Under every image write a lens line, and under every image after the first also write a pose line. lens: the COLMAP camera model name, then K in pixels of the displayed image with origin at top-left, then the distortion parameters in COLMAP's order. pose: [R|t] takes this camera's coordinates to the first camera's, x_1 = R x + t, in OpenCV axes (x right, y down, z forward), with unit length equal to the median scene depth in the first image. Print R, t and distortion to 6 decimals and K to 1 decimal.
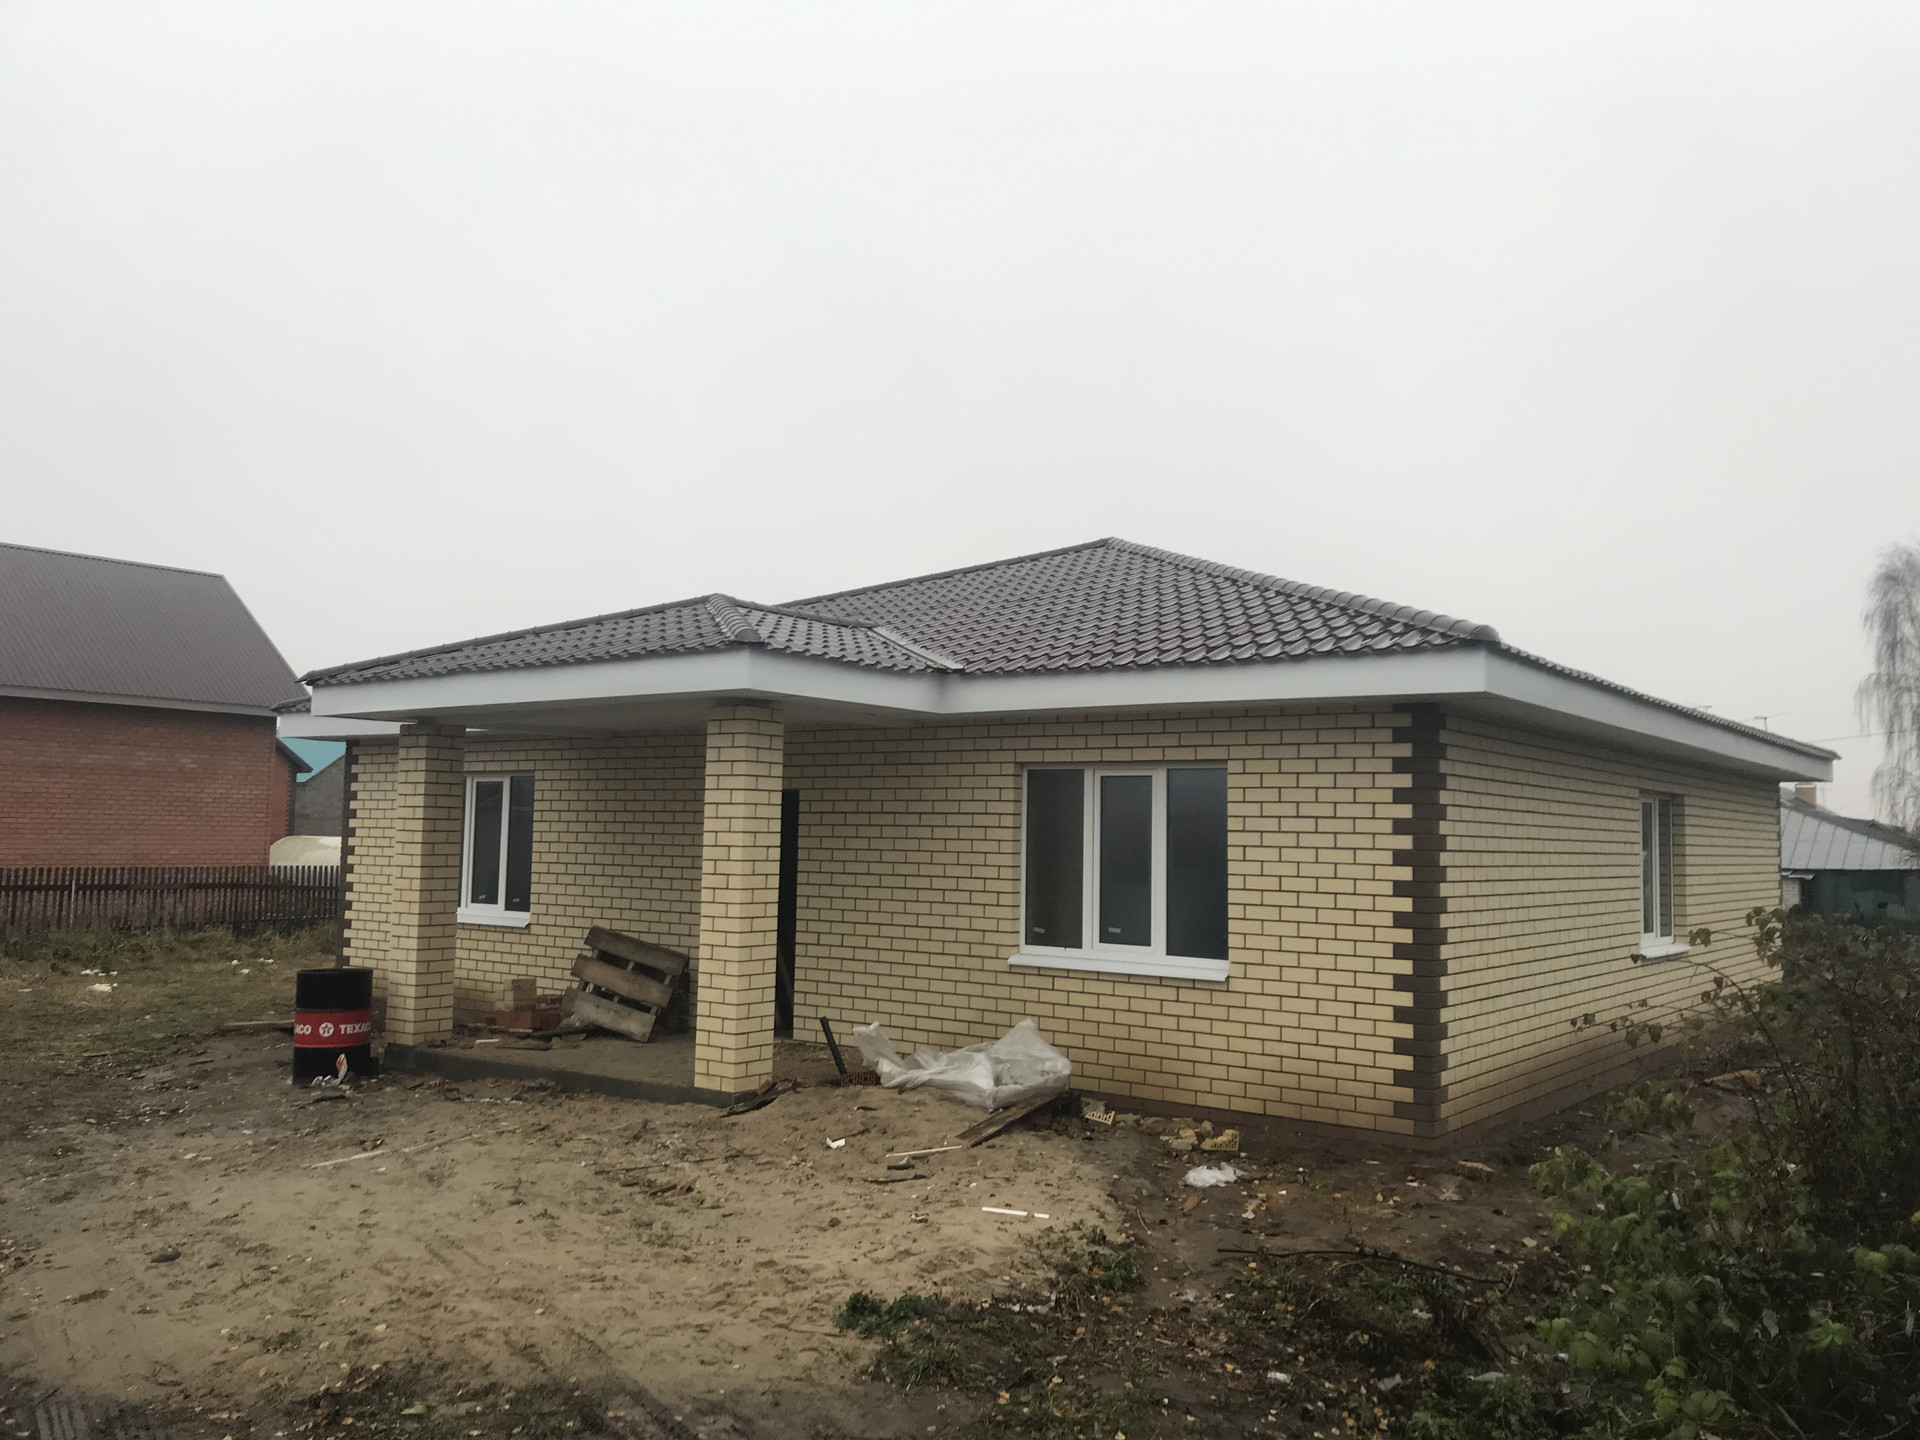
lens RADIAL K [[1553.8, 0, 966.5], [0, 1553.8, 728.0], [0, 0, 1]] dist [0.035166, -0.032018]
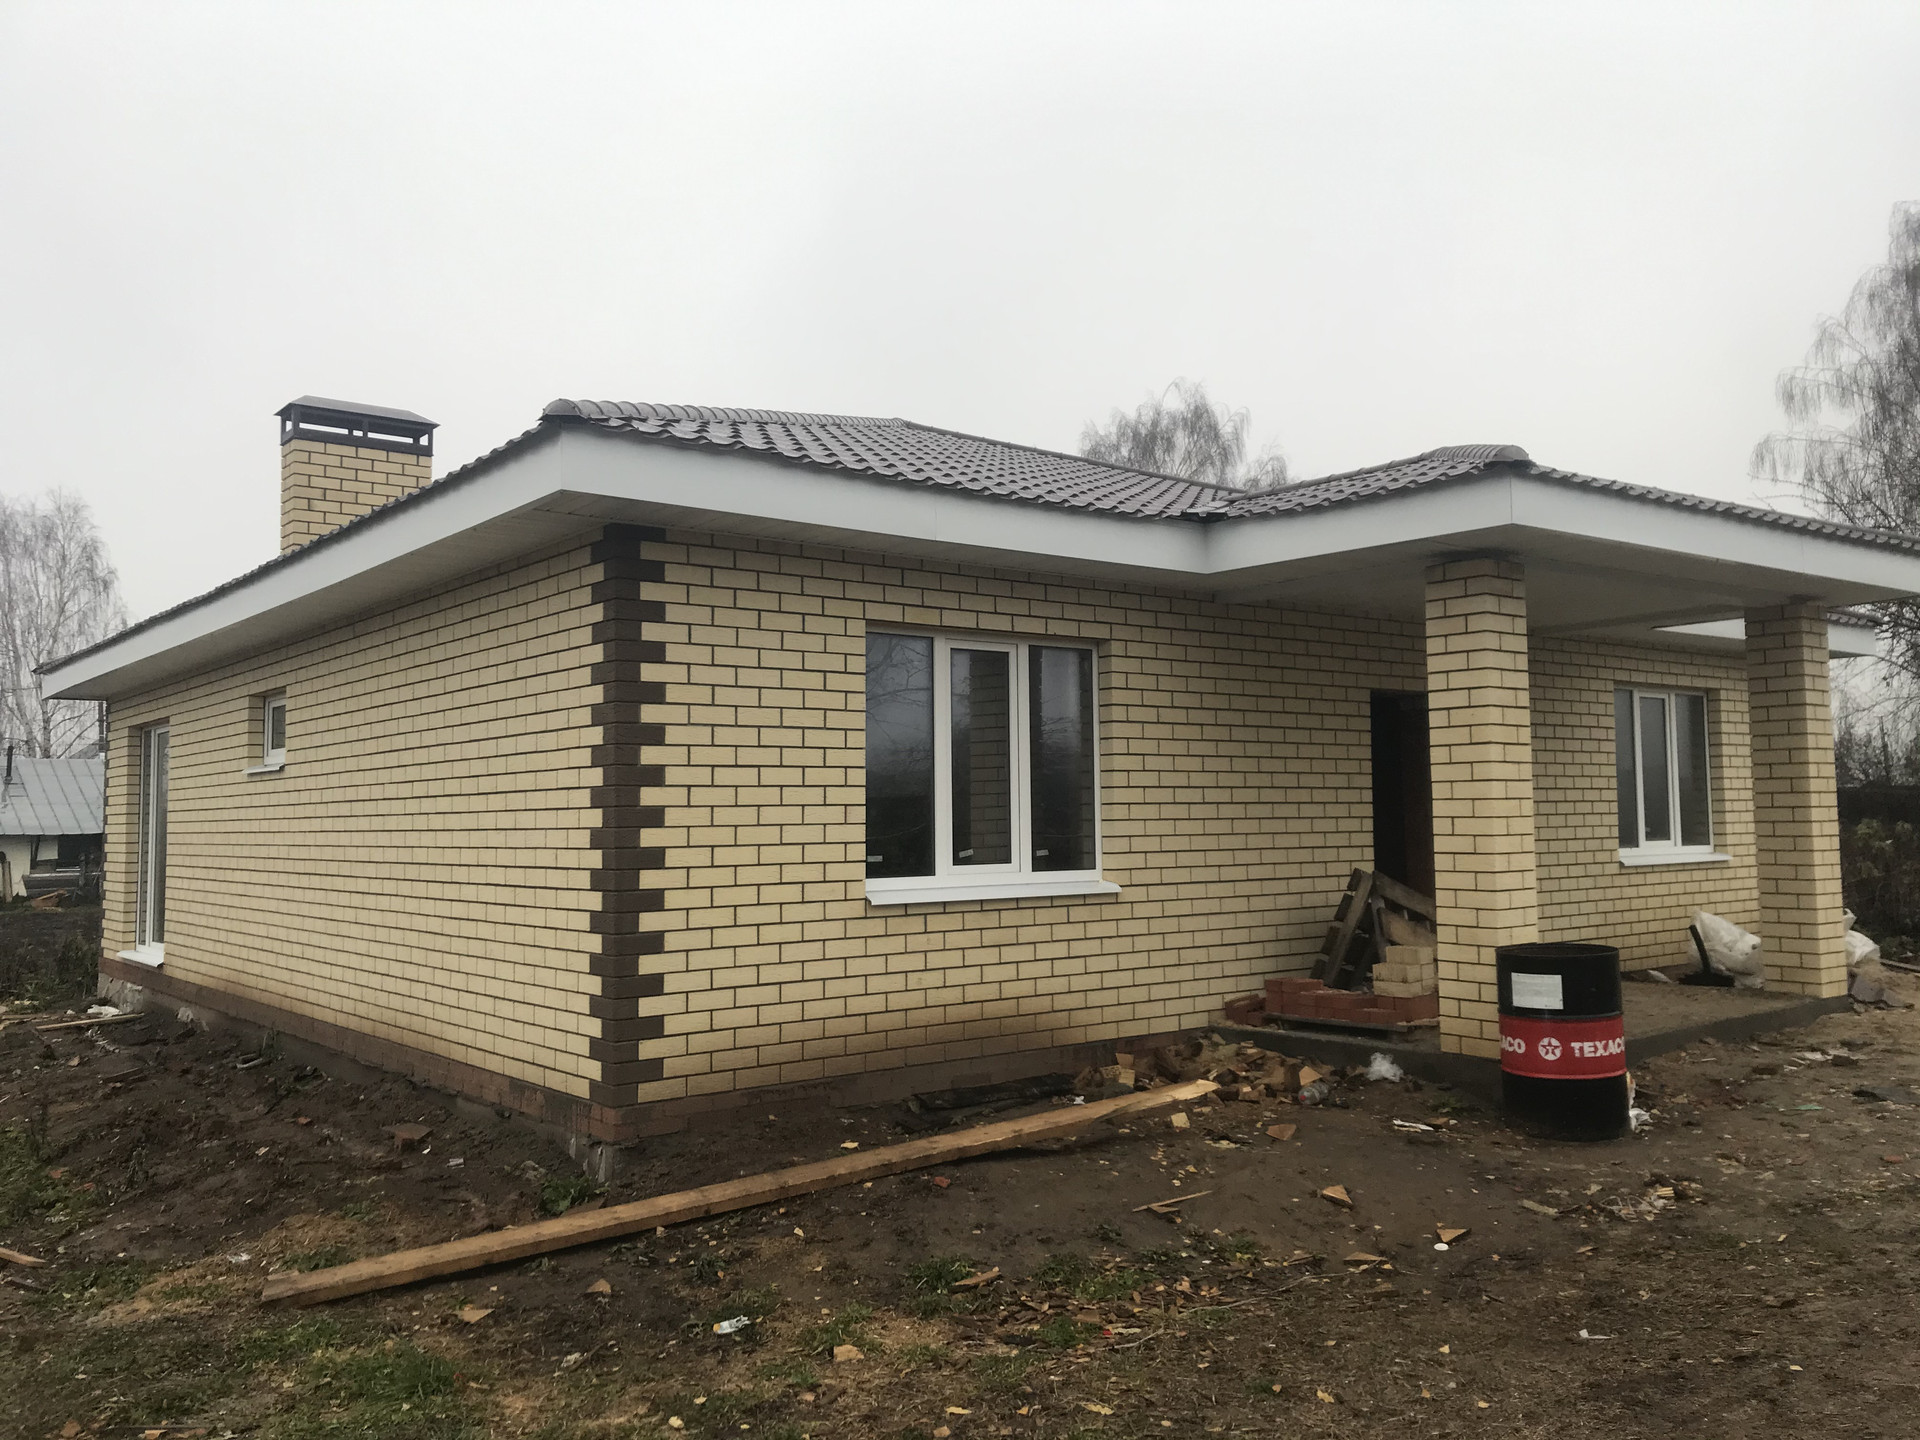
lens RADIAL K [[1553.8, 0, 964.9], [0, 1553.8, 716.1], [0, 0, 1]] dist [0.035166, -0.032018]
pose [[0.270969, 0.045260, 0.961523, -0.662867], [-0.043021, 0.998465, -0.034875, 0.080098], [-0.961626, -0.031916, 0.272501, 0.711511]]
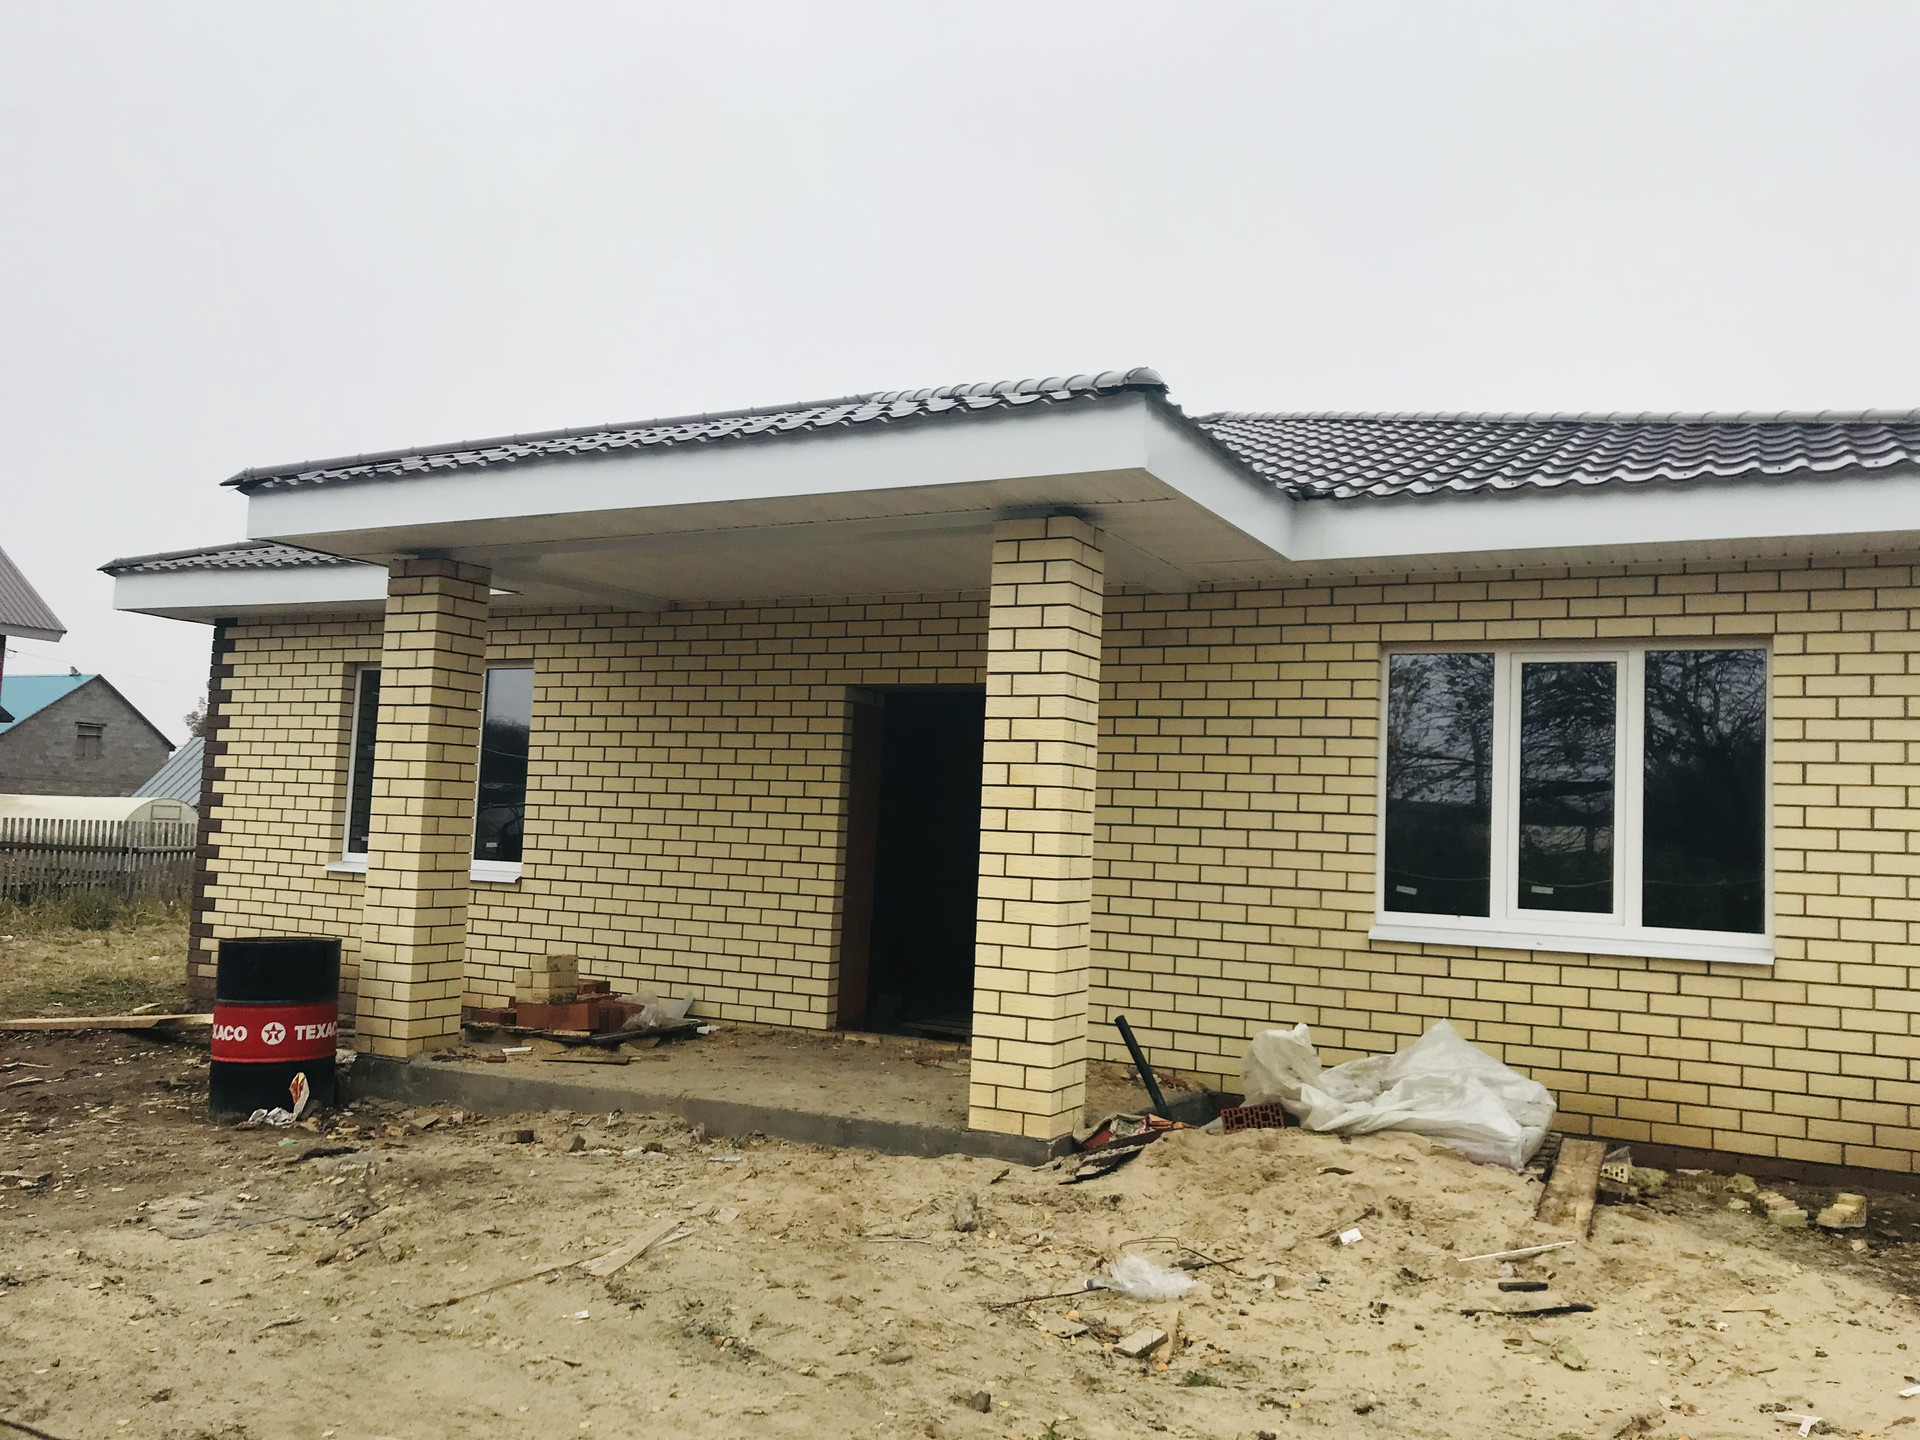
lens RADIAL K [[1553.8, 0, 960.9], [0, 1553.8, 711.8], [0, 0, 1]] dist [0.035166, -0.032018]
pose [[0.985880, 0.033355, 0.164096, -0.247705], [-0.032654, 0.999442, -0.006969, 0.060705], [-0.164237, 0.001512, 0.986420, 0.341809]]
